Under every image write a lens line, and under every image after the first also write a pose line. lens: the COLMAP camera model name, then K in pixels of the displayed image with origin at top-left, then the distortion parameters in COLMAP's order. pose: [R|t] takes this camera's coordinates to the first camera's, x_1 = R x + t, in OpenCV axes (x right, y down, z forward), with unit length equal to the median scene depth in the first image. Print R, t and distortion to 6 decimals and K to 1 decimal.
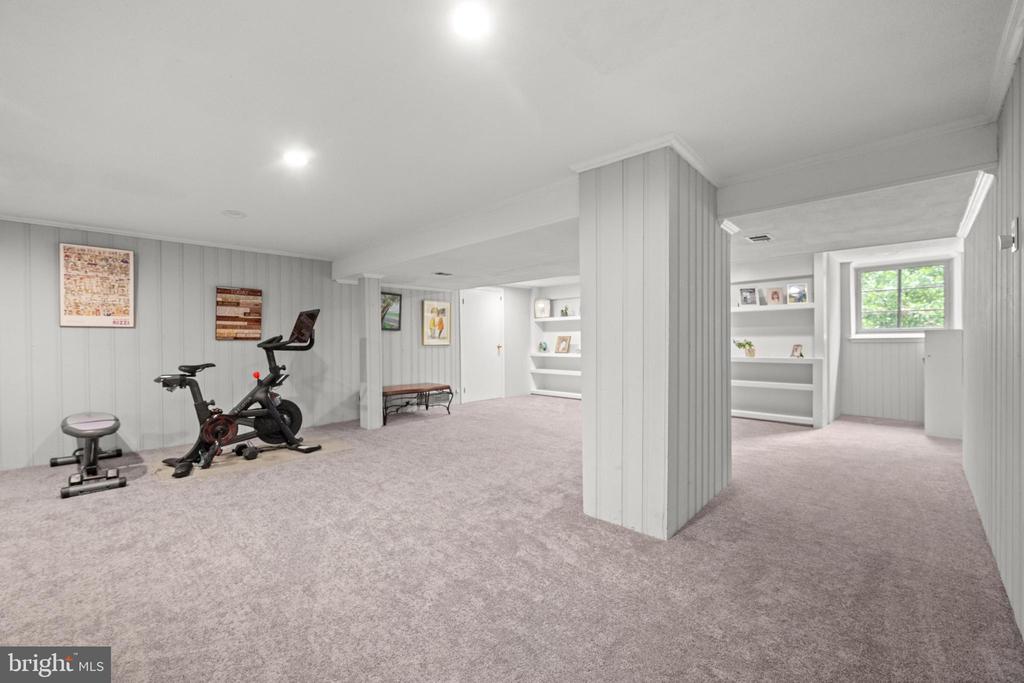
lens RADIAL K [[417.6, 0, 513.9], [0, 417.6, 343.3], [0, 0, 1]] dist [-0.004723, -0.000349]
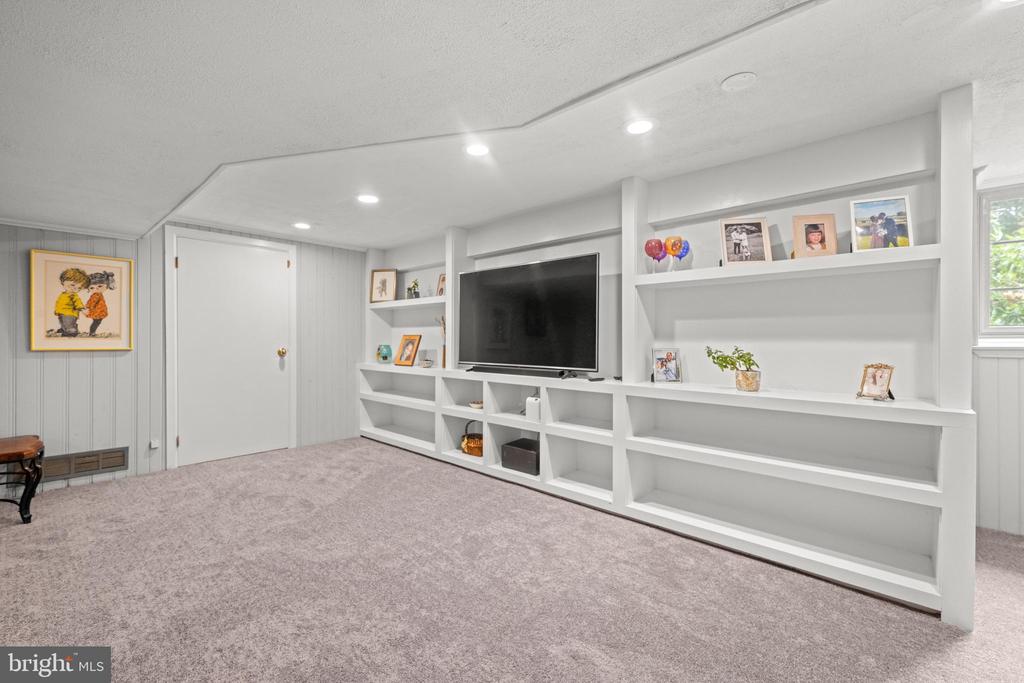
lens RADIAL K [[436.3, 0, 509.8], [0, 436.3, 338.7], [0, 0, 1]] dist [0.004293, 0.000288]
pose [[0.999387, 0.011035, 0.033227, 0.271644], [-0.010765, 0.999908, -0.008277, -0.010187], [-0.033315, 0.007914, 0.999414, 0.494458]]
